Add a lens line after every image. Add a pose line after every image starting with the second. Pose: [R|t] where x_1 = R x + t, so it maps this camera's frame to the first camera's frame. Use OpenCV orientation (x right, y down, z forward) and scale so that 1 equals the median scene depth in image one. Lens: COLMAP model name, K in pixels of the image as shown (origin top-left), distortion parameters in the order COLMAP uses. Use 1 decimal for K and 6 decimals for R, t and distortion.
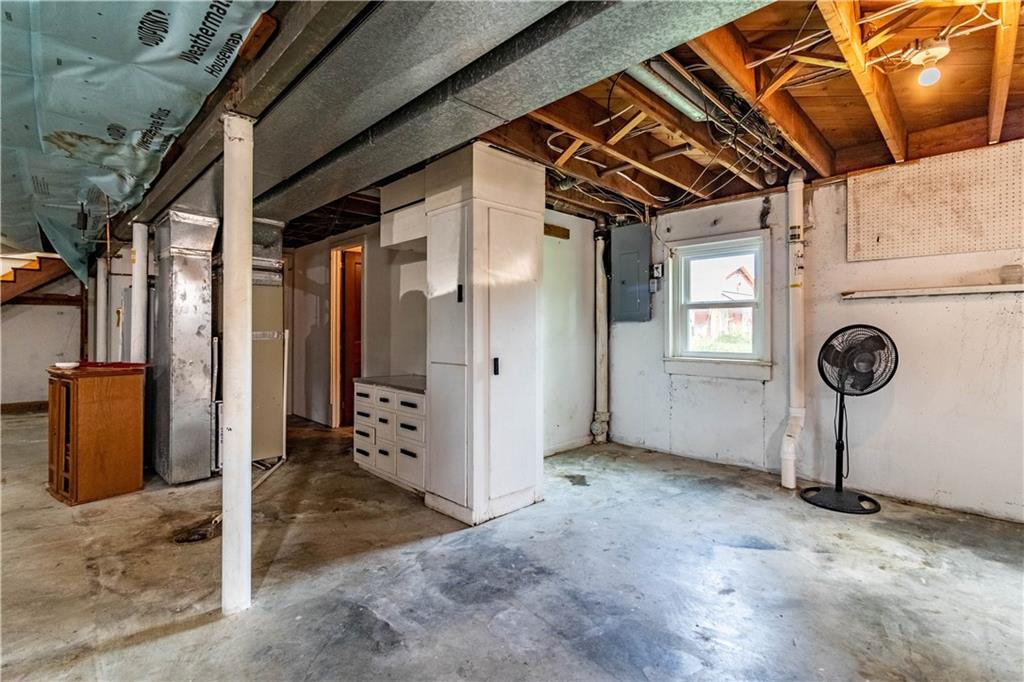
lens RADIAL K [[479.0, 0, 511.3], [0, 479.0, 336.5], [0, 0, 1]] dist [0.003182, -0.000090]
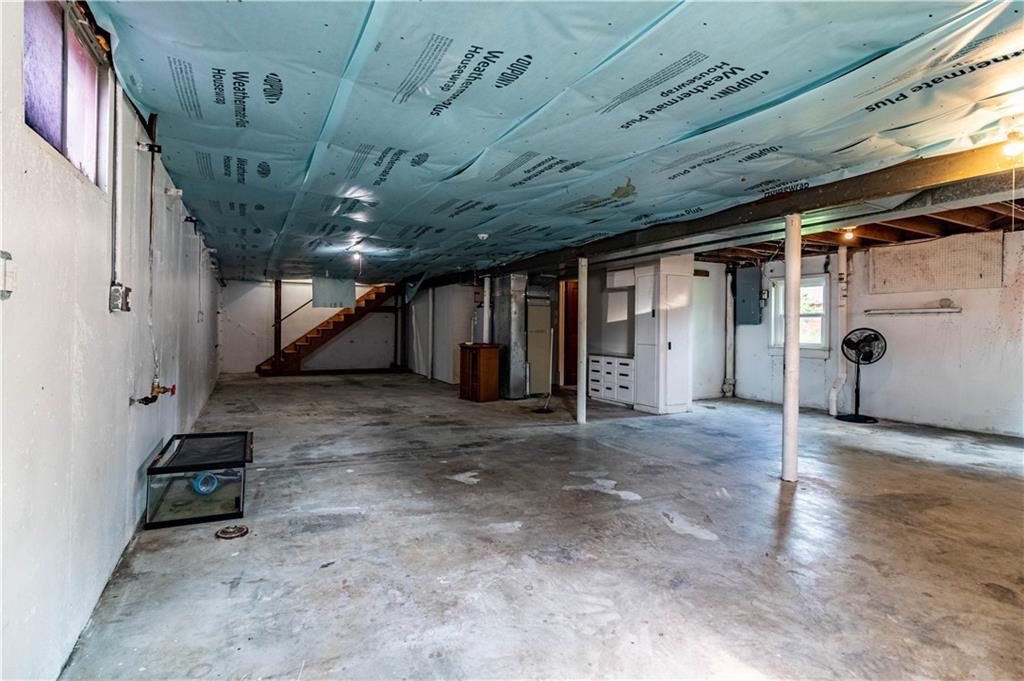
lens RADIAL K [[479.0, 0, 509.0], [0, 479.0, 332.9], [0, 0, 1]] dist [0.003182, -0.000090]
pose [[0.955826, 0.008690, -0.293805, -0.073037], [-0.009062, 0.999959, 0.000095, 0.006775], [0.293794, 0.002571, 0.955865, -1.063621]]
